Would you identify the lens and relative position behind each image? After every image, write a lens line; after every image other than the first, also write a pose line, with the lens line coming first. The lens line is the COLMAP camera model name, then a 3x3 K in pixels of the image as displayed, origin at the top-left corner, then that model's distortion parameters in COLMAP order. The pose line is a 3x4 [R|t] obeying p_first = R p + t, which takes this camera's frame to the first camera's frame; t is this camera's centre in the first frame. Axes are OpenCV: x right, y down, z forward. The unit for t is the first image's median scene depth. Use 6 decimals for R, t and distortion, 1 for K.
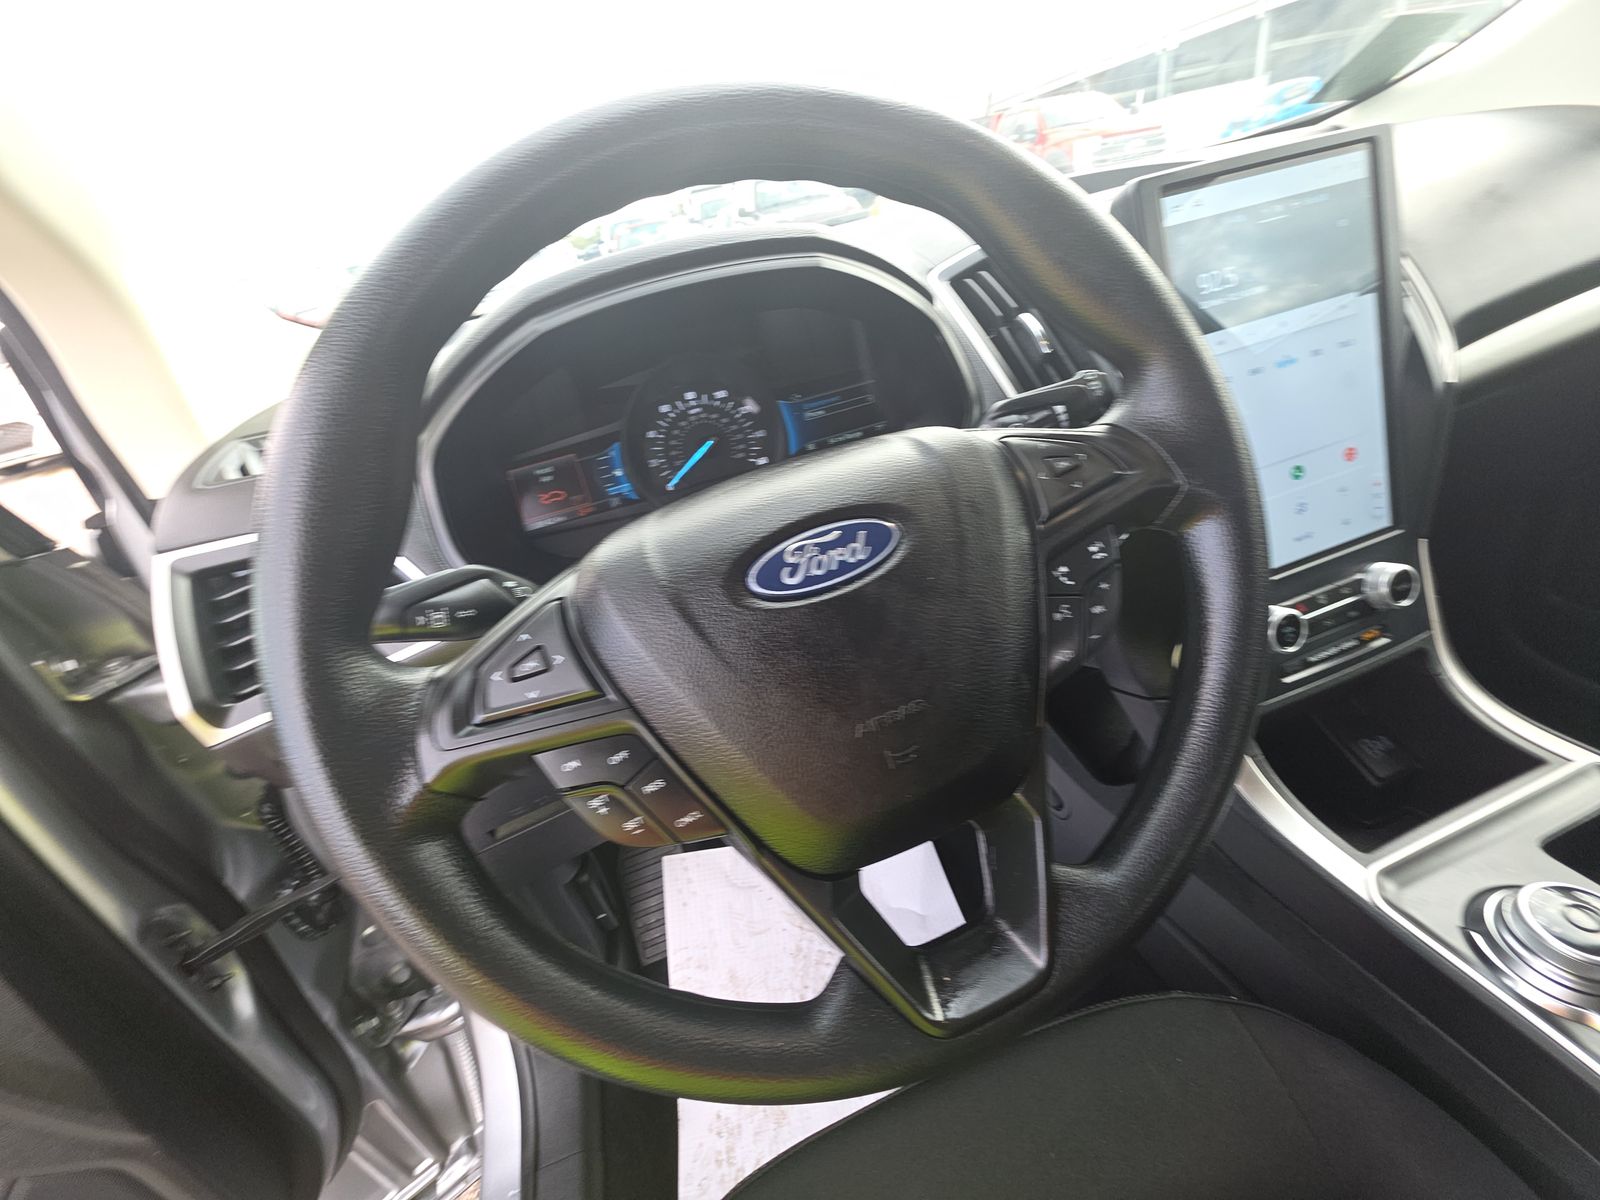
lens RADIAL K [[641.8, 0, 795.8], [0, 641.8, 598.7], [0, 0, 1]] dist [-0.001943, -0.001400]
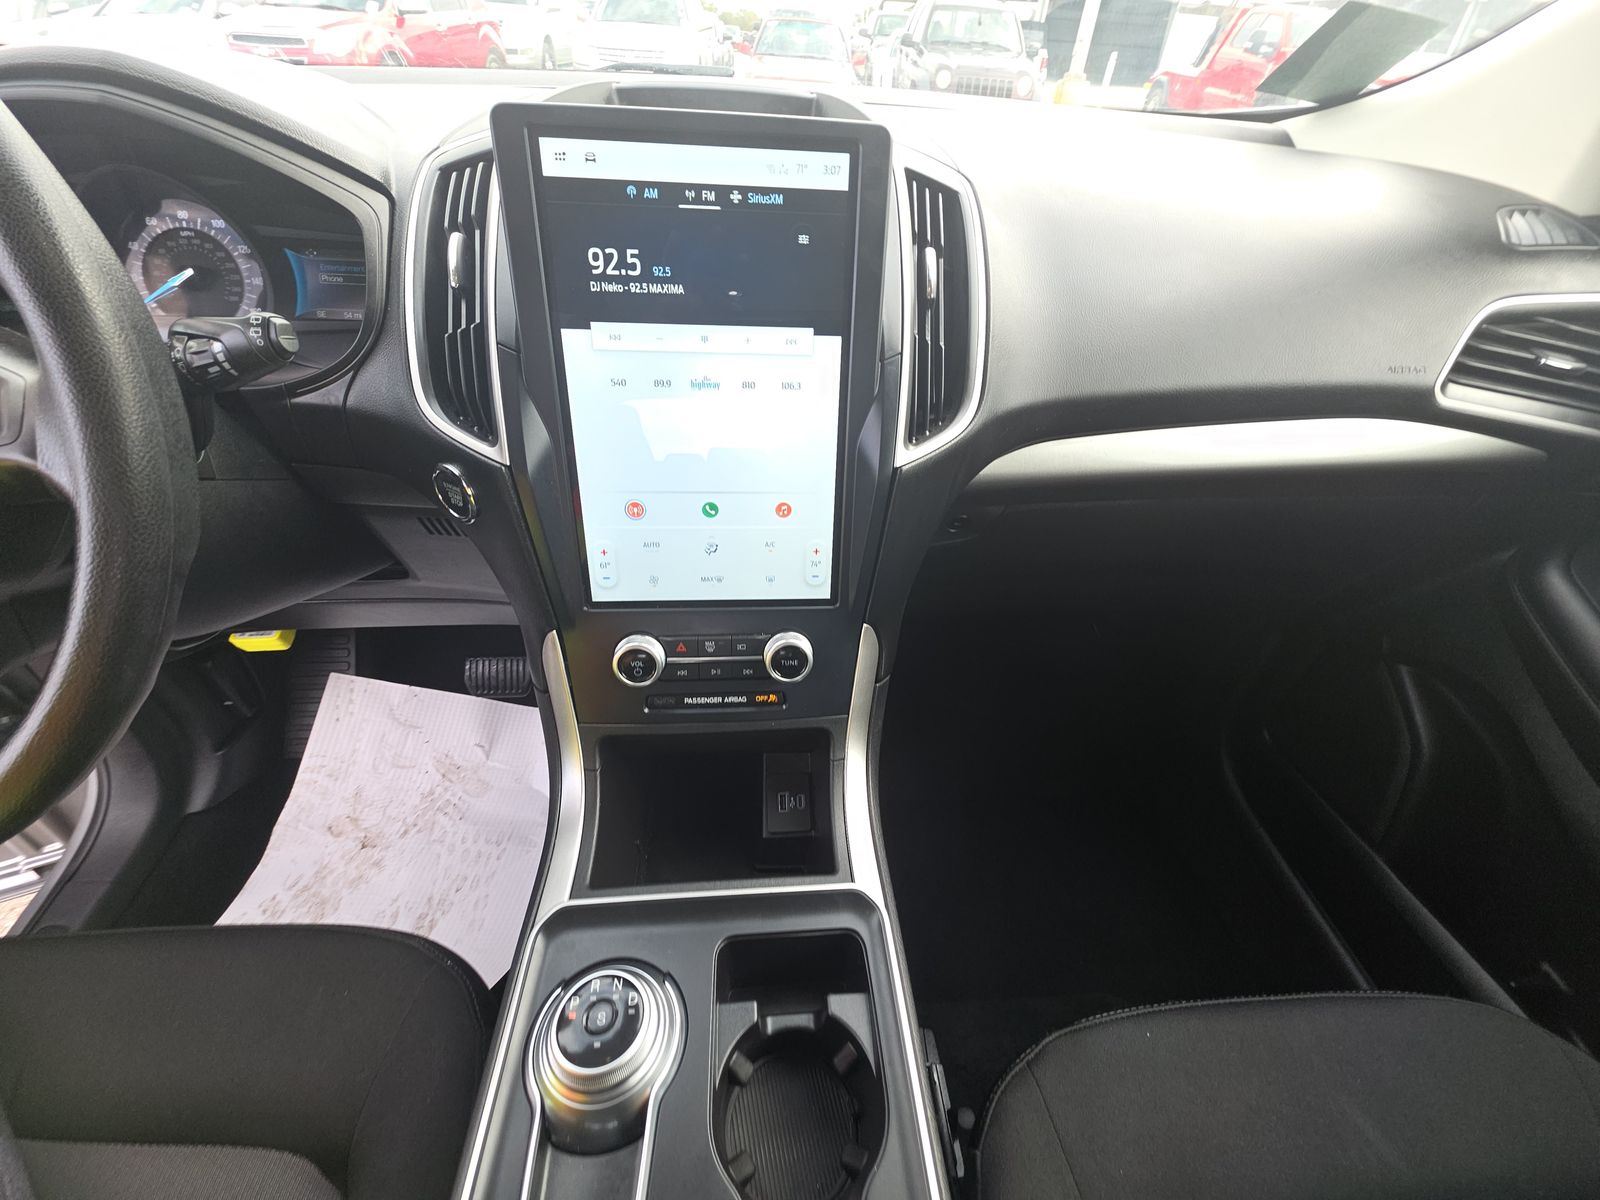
lens RADIAL K [[641.8, 0, 798.5], [0, 641.8, 600.7], [0, 0, 1]] dist [-0.001943, -0.001400]
pose [[0.944470, 0.328166, -0.016867, 0.853275], [-0.319318, 0.928698, 0.188564, -0.257308], [0.077545, -0.172707, 0.981916, 0.084972]]
